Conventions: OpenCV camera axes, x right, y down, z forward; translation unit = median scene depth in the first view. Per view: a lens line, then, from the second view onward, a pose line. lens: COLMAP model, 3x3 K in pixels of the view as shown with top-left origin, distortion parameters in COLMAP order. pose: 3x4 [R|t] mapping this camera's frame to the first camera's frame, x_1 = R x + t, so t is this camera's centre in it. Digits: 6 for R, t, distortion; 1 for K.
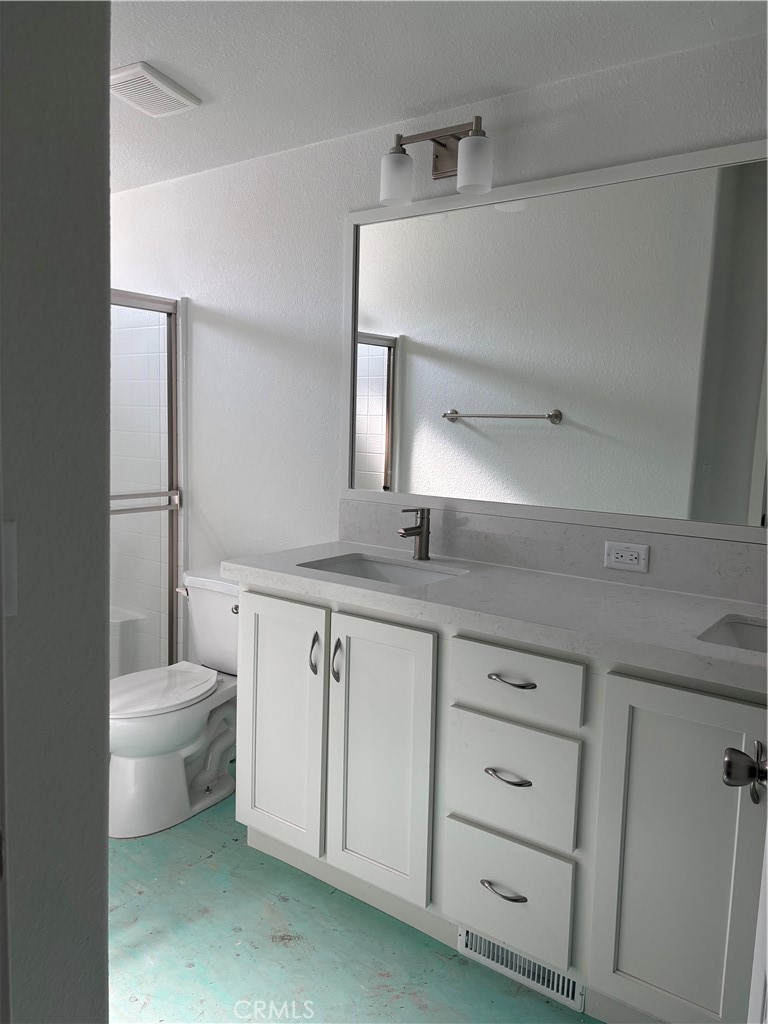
lens RADIAL K [[772.7, 0, 385.2], [0, 772.7, 512.0], [0, 0, 1]] dist [0.027904, -0.015489]
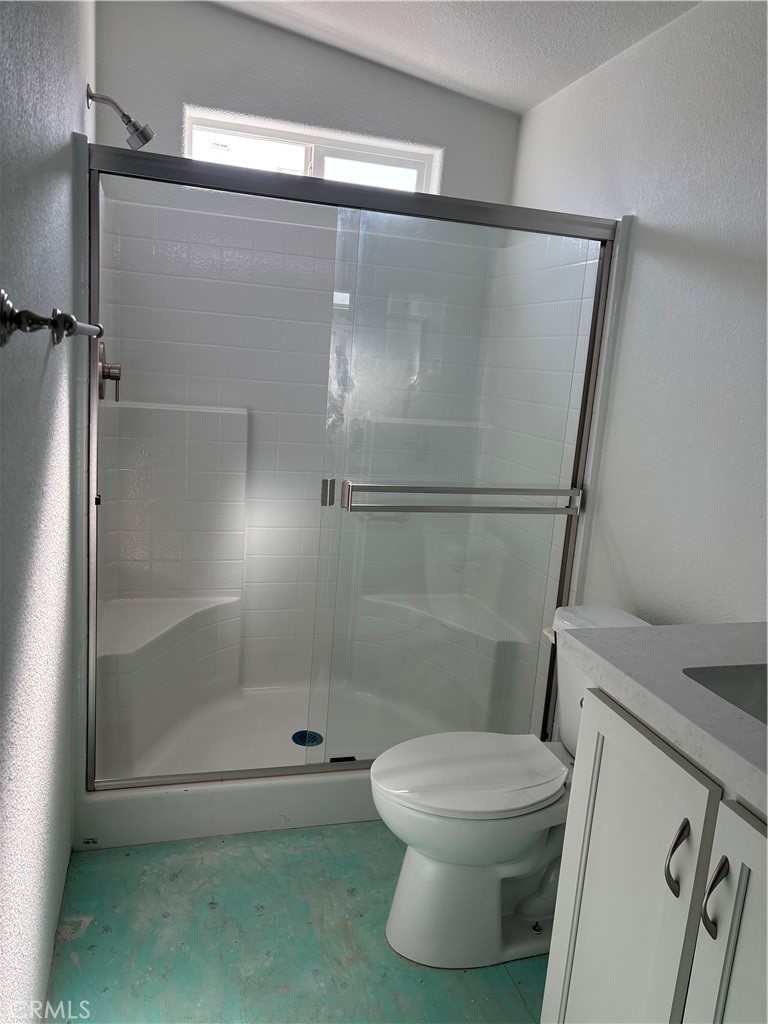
lens RADIAL K [[772.7, 0, 400.0], [0, 772.7, 531.7], [0, 0, 1]] dist [0.027904, -0.015489]
pose [[0.811067, 0.153131, -0.564554, 0.012010], [-0.117435, 0.988103, 0.099302, -0.041845], [0.573044, -0.014242, 0.819401, 0.307765]]
